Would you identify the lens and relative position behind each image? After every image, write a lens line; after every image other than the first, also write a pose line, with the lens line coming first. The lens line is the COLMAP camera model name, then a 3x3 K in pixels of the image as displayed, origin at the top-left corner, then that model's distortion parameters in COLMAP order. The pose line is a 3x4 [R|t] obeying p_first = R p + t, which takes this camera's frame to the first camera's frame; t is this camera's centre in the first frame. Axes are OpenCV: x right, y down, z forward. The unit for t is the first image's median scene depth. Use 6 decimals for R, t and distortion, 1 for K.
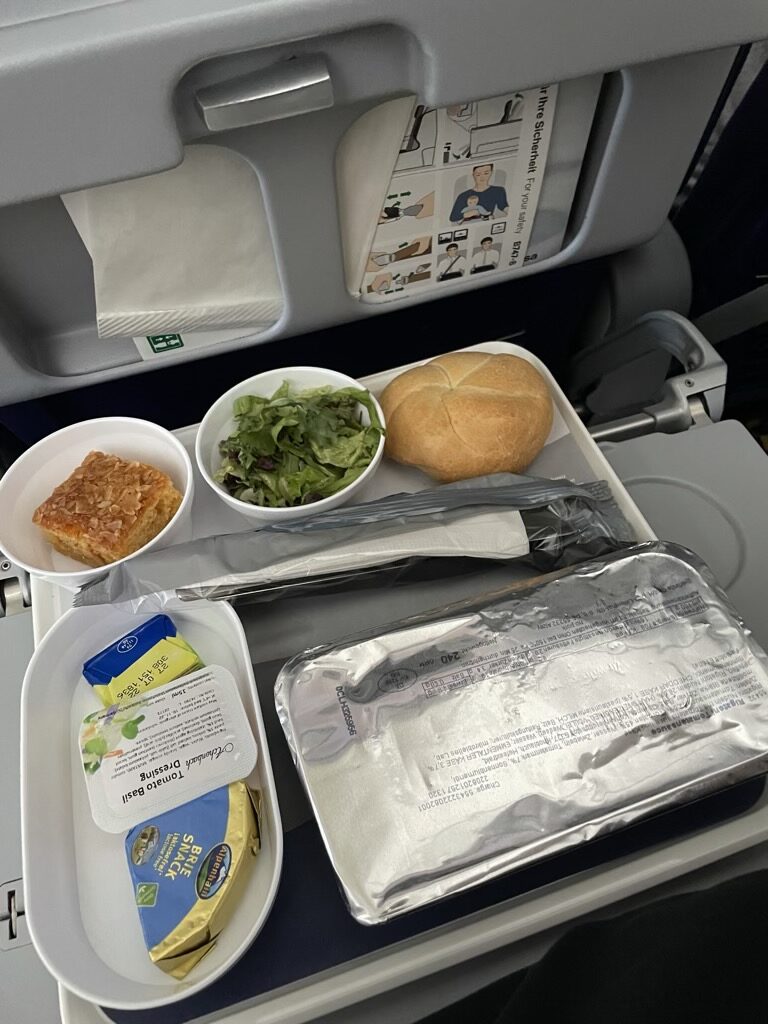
lens RADIAL K [[762.2, 0, 407.8], [0, 762.2, 516.1], [0, 0, 1]] dist [0.088453, -0.122565]
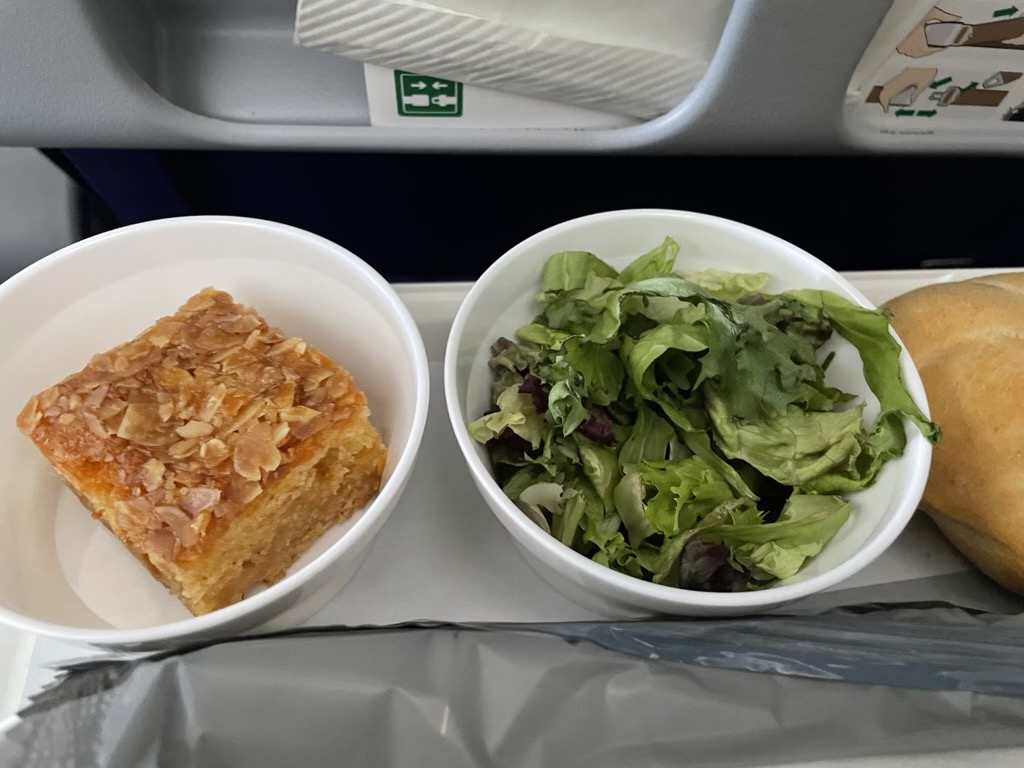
lens RADIAL K [[761.5, 0, 522.7], [0, 761.5, 387.7], [0, 0, 1]] dist [0.067596, -0.097286]
pose [[0.965459, 0.257526, -0.039603, -0.215236], [-0.257947, 0.966142, -0.005811, -0.075065], [0.036766, 0.015825, 0.999199, 0.595638]]
